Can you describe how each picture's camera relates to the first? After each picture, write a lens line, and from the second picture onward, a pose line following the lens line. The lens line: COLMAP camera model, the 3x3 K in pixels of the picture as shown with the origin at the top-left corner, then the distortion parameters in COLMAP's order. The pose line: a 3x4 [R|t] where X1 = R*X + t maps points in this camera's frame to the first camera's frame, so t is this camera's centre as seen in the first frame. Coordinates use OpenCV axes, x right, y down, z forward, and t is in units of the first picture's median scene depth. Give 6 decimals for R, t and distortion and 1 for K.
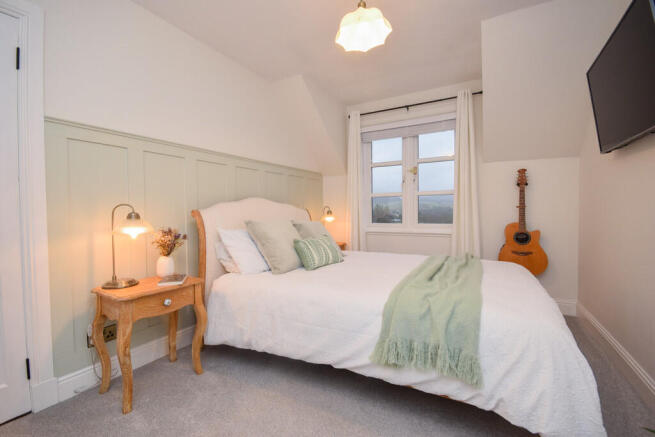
lens RADIAL K [[292.3, 0, 324.6], [0, 292.3, 215.6], [0, 0, 1]] dist [0.000160, -0.000035]
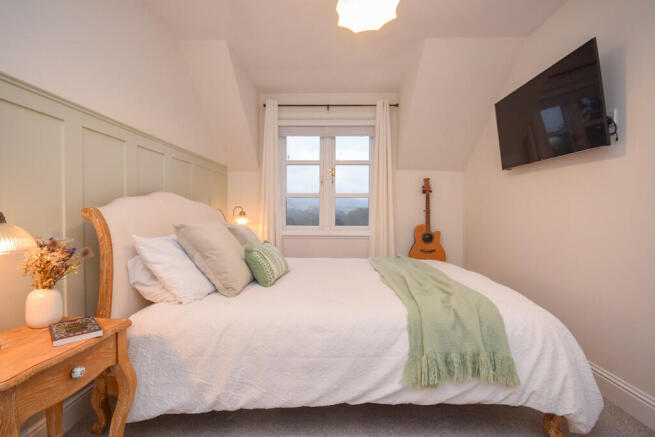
lens RADIAL K [[296.5, 0, 324.8], [0, 296.5, 215.8], [0, 0, 1]] dist [-0.001871, -0.000337]
pose [[0.878857, 0.009571, 0.476990, -0.292189], [-0.007590, 0.999953, -0.006079, -0.001389], [-0.477025, 0.001722, 0.878888, 0.206786]]
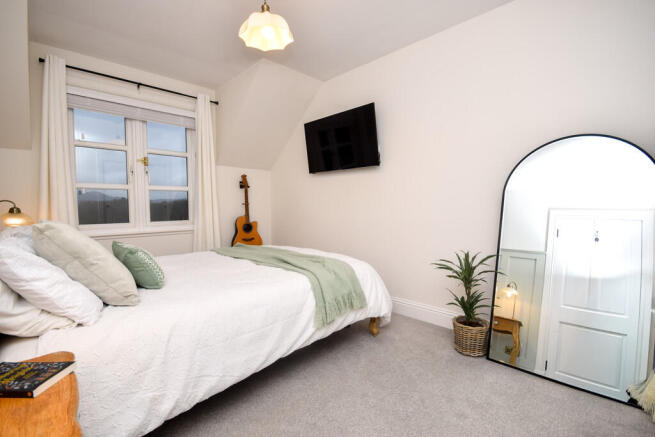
lens RADIAL K [[296.5, 0, 324.8], [0, 296.5, 215.8], [0, 0, 1]] dist [-0.001871, -0.000337]
pose [[0.263100, -0.027154, 0.964386, -0.625451], [0.022681, 0.999502, 0.021954, 0.001210], [-0.964502, 0.016098, 0.263584, 0.391094]]
